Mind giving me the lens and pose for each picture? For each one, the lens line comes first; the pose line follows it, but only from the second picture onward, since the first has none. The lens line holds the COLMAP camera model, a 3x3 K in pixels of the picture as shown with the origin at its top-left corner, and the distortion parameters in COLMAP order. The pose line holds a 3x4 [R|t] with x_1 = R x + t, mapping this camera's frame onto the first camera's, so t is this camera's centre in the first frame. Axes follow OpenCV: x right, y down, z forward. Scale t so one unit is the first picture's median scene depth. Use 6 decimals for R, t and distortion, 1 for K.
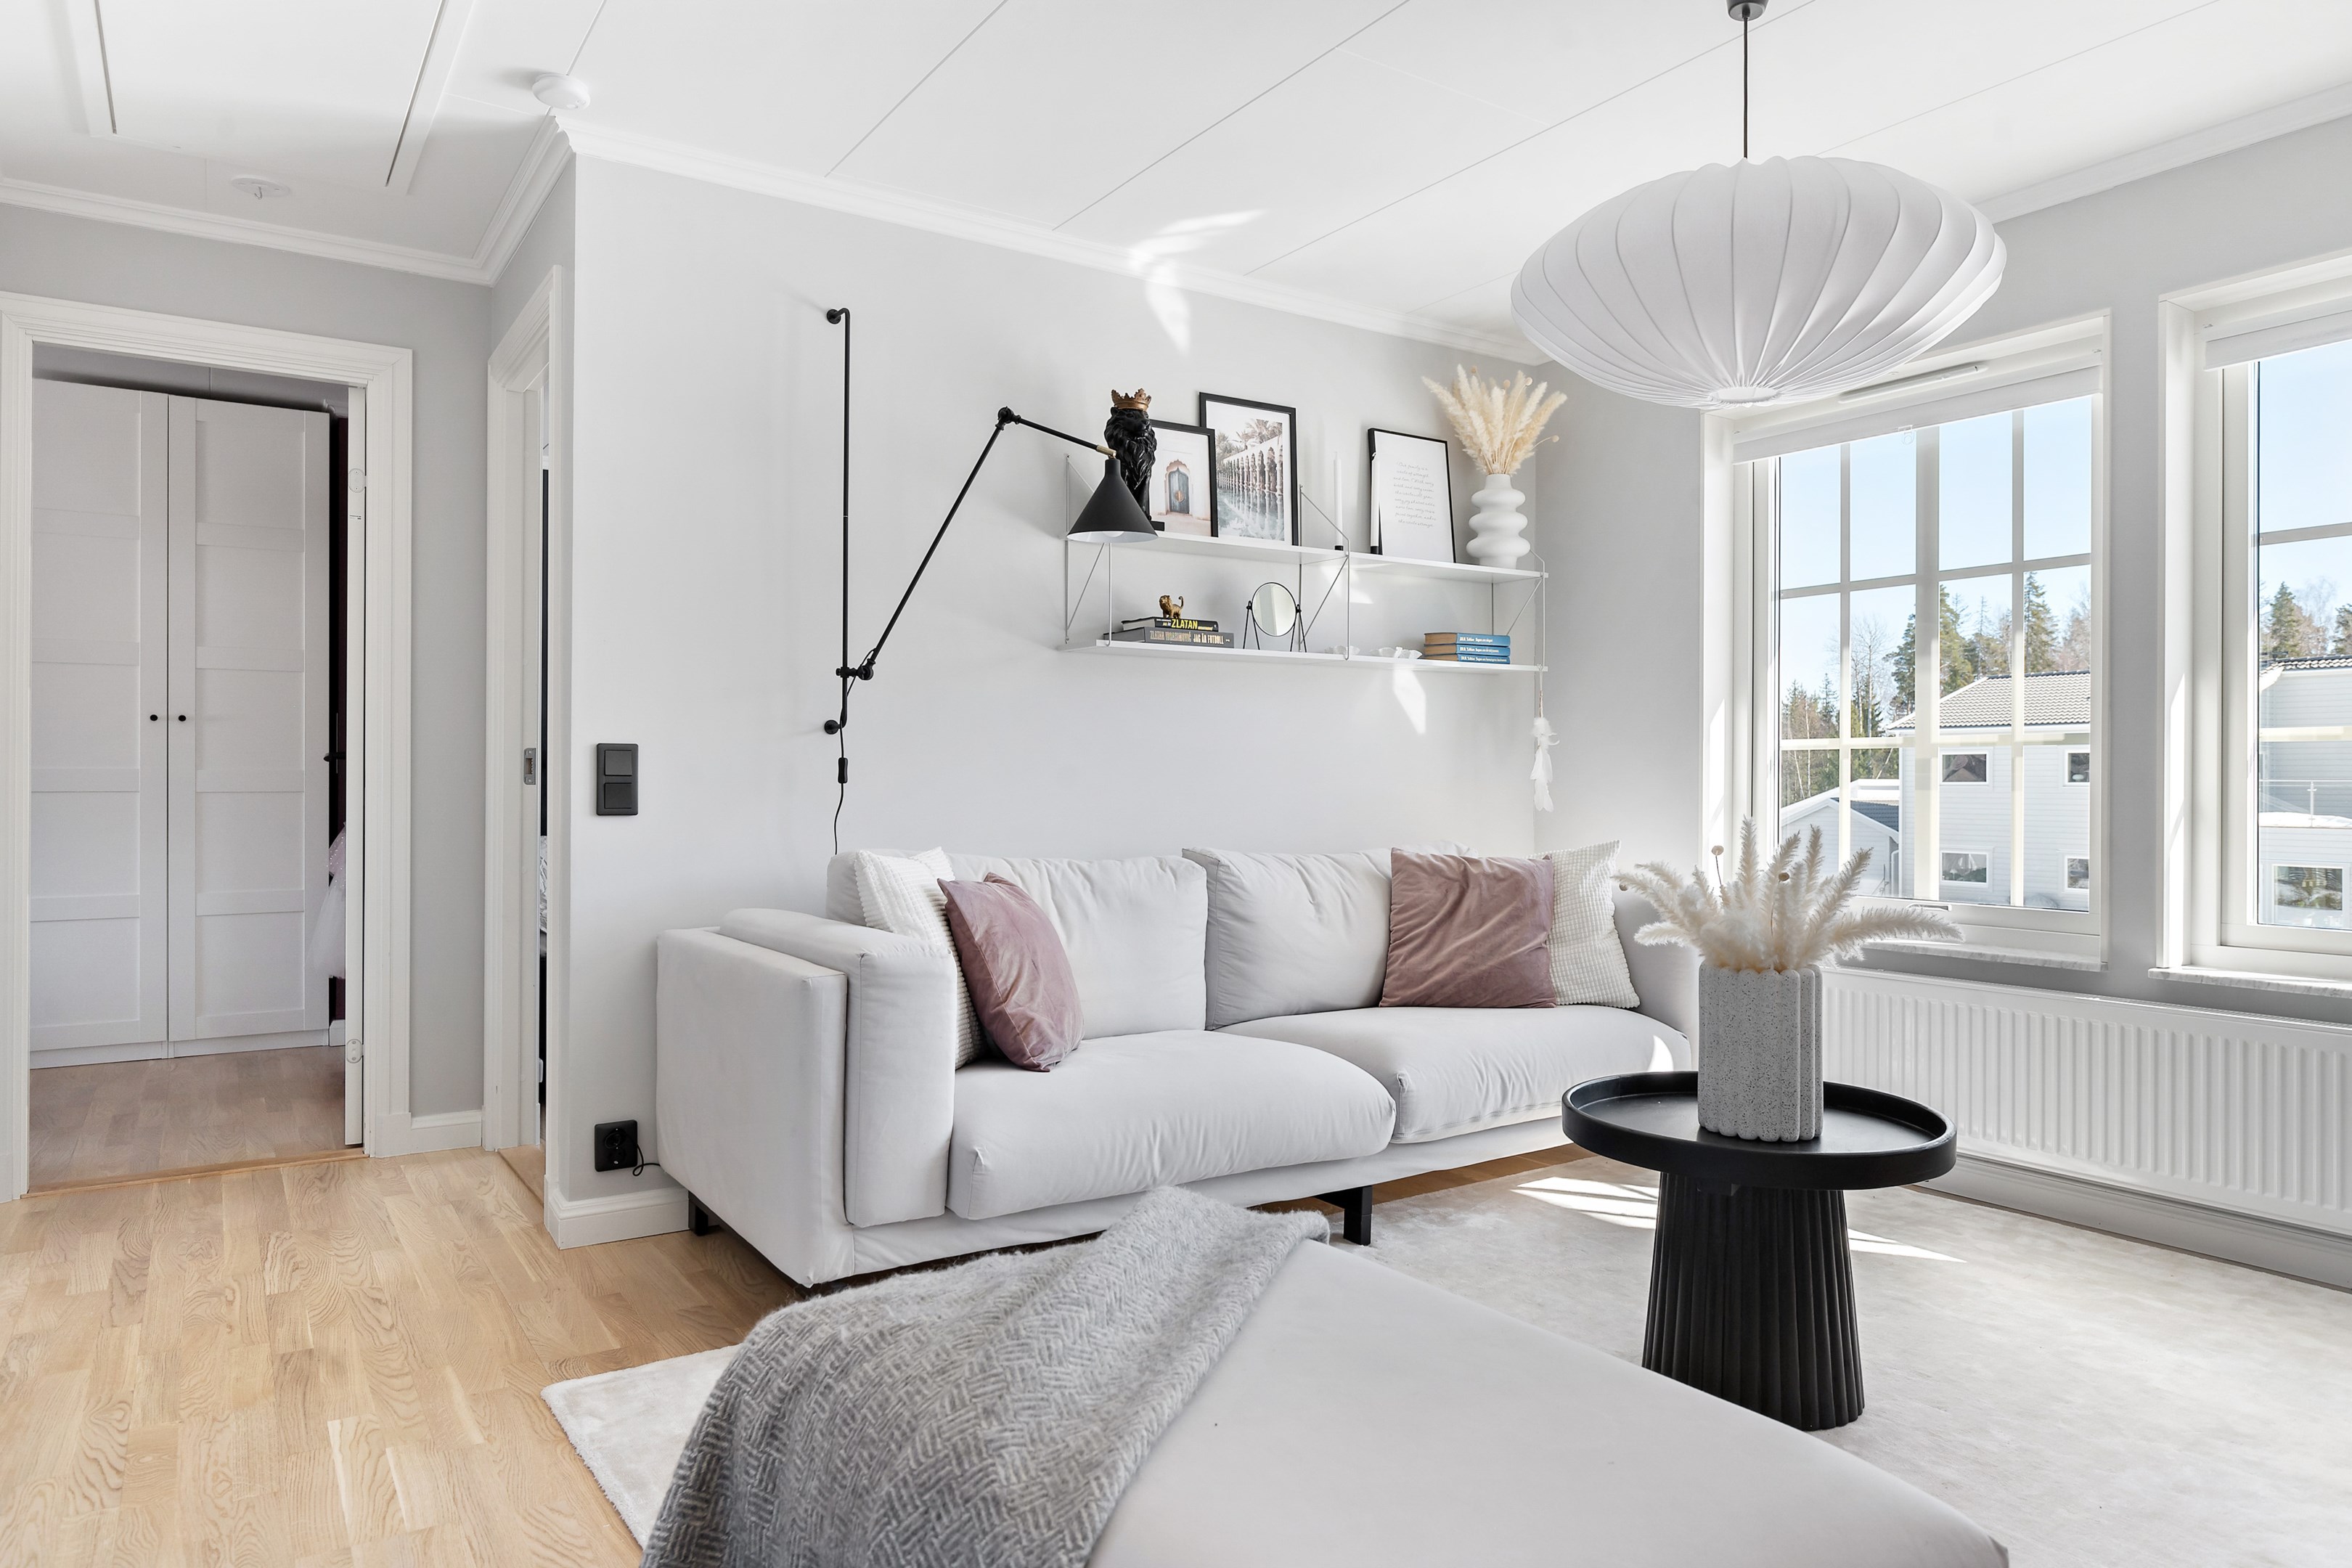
lens RADIAL K [[1460.3, 0, 1176.0], [0, 1460.3, 784.0], [0, 0, 1]] dist [0.000674, -0.000128]
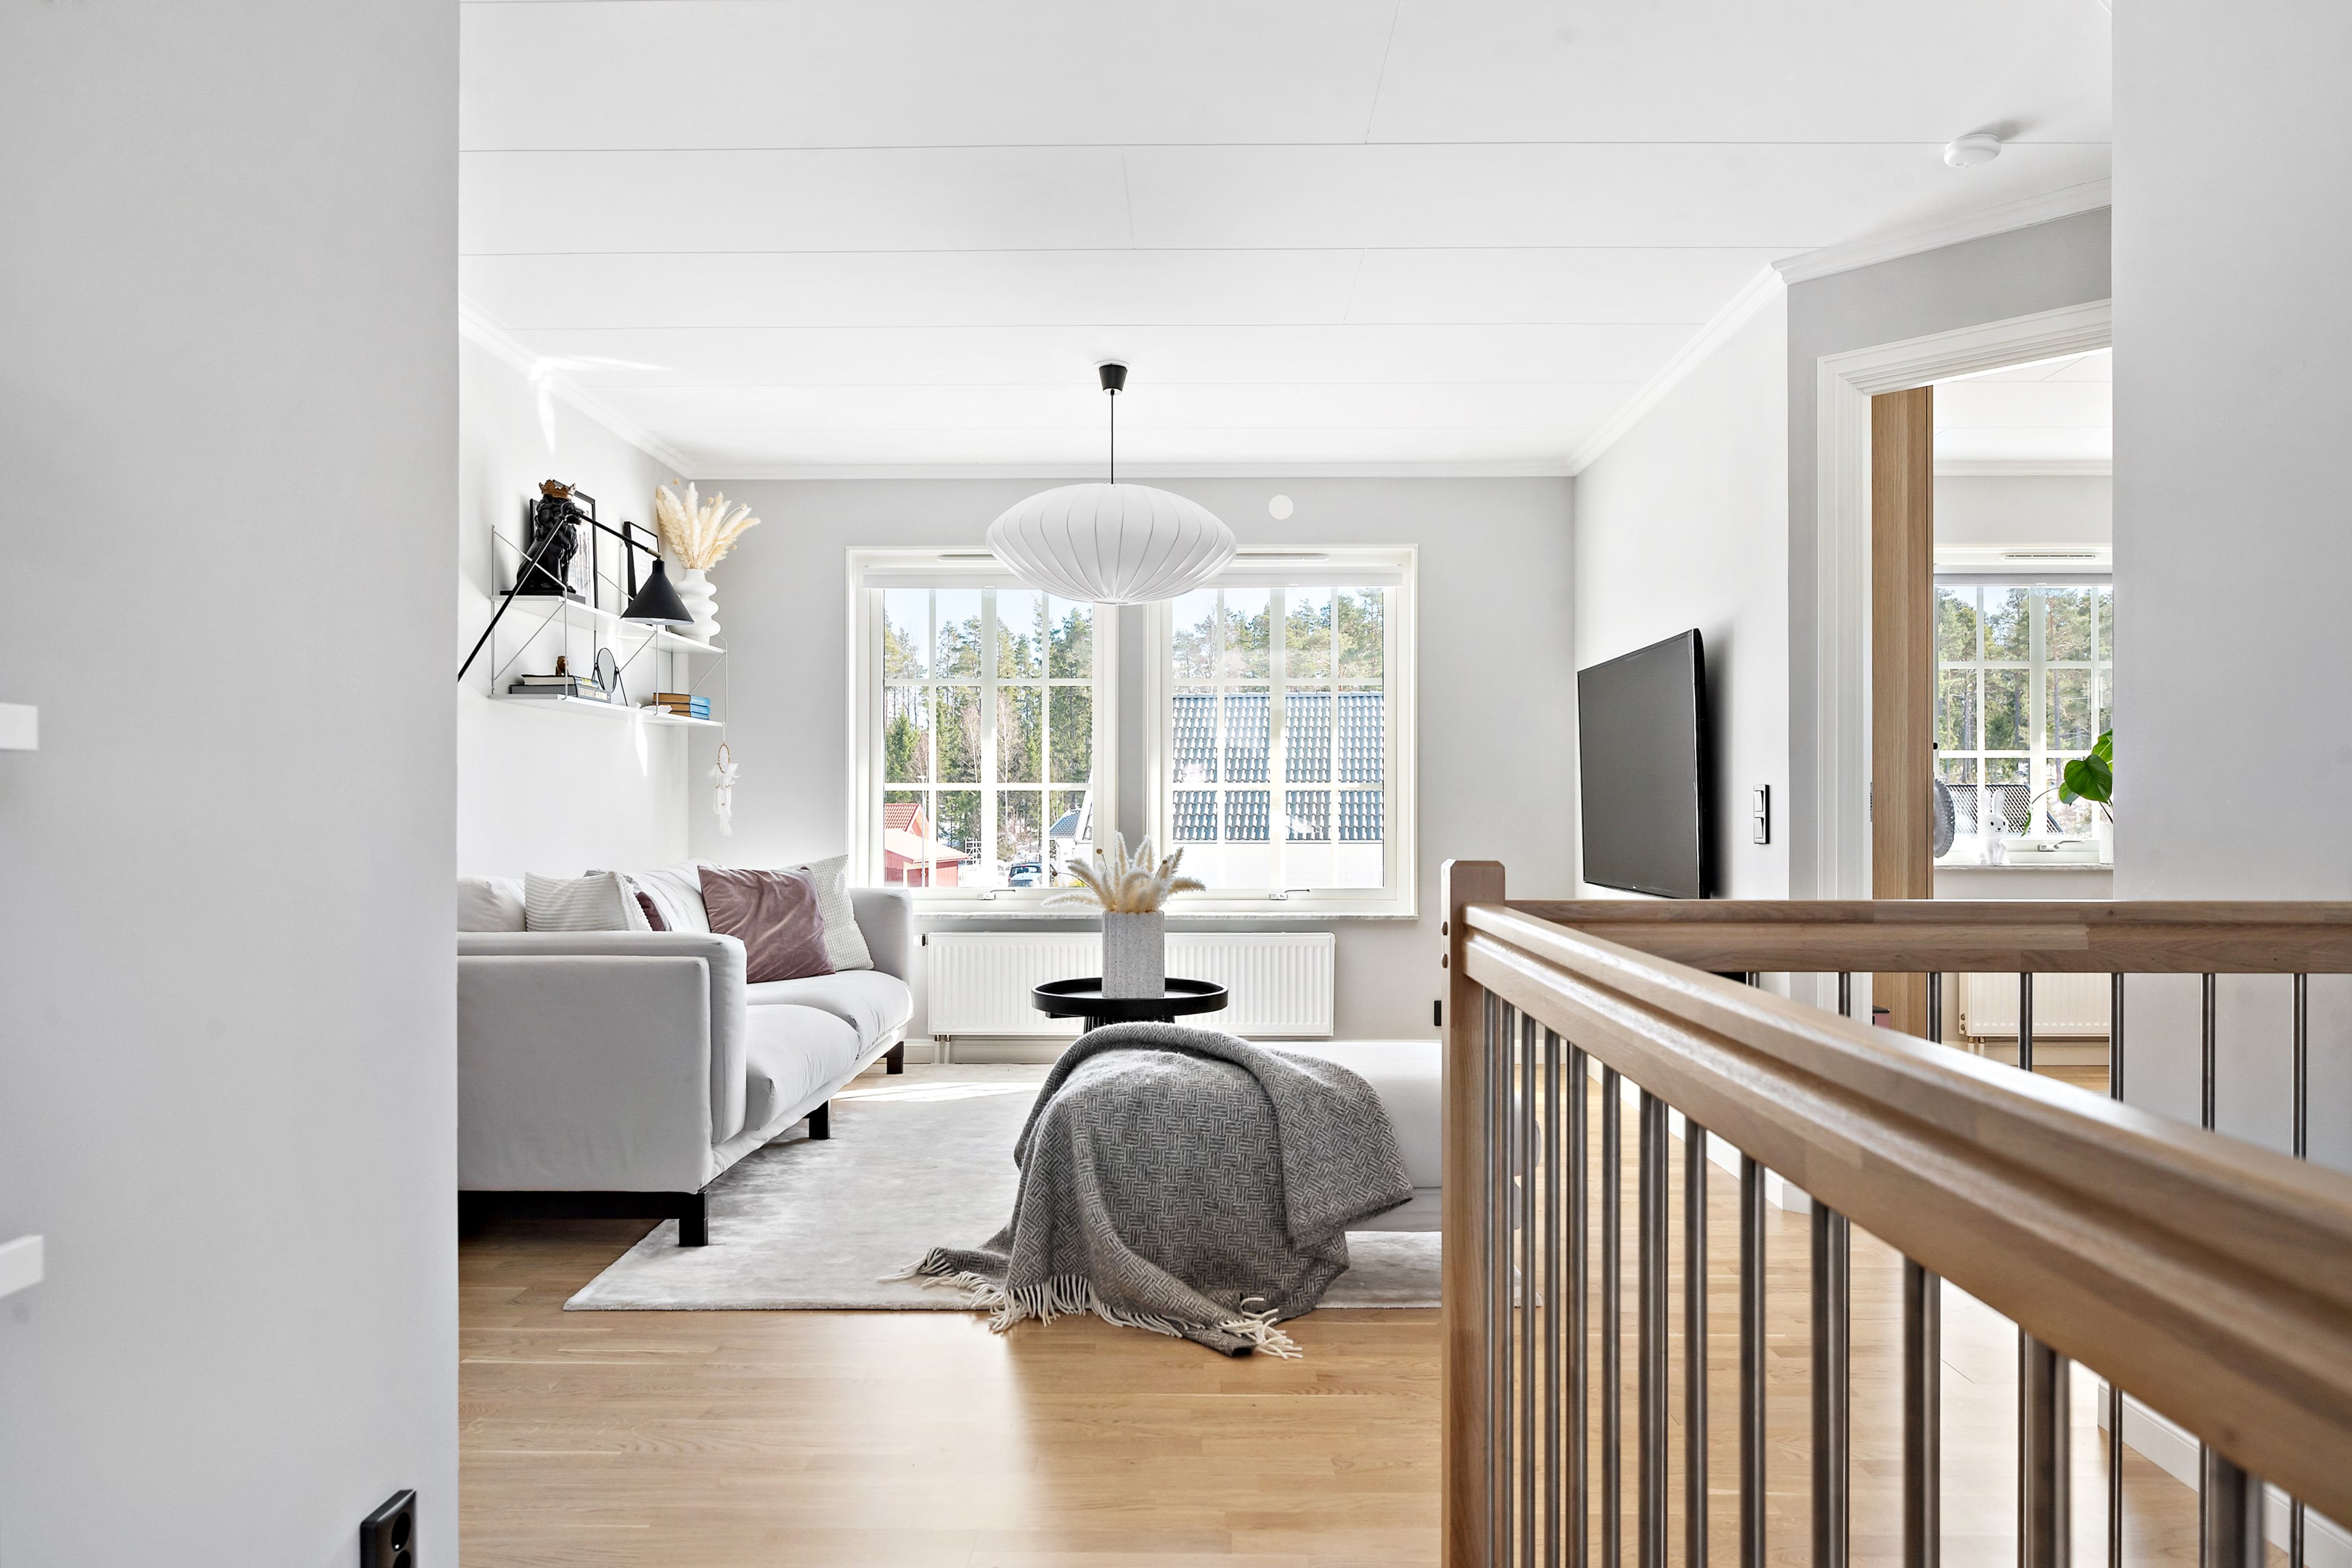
lens RADIAL K [[1601.6, 0, 1176.0], [0, 1601.6, 784.0], [0, 0, 1]] dist [0.001323, 0.000039]
pose [[0.551904, 0.012869, 0.833808, -0.819394], [-0.009708, 0.999912, -0.009007, -0.019741], [-0.833851, -0.003124, 0.551981, -0.130428]]
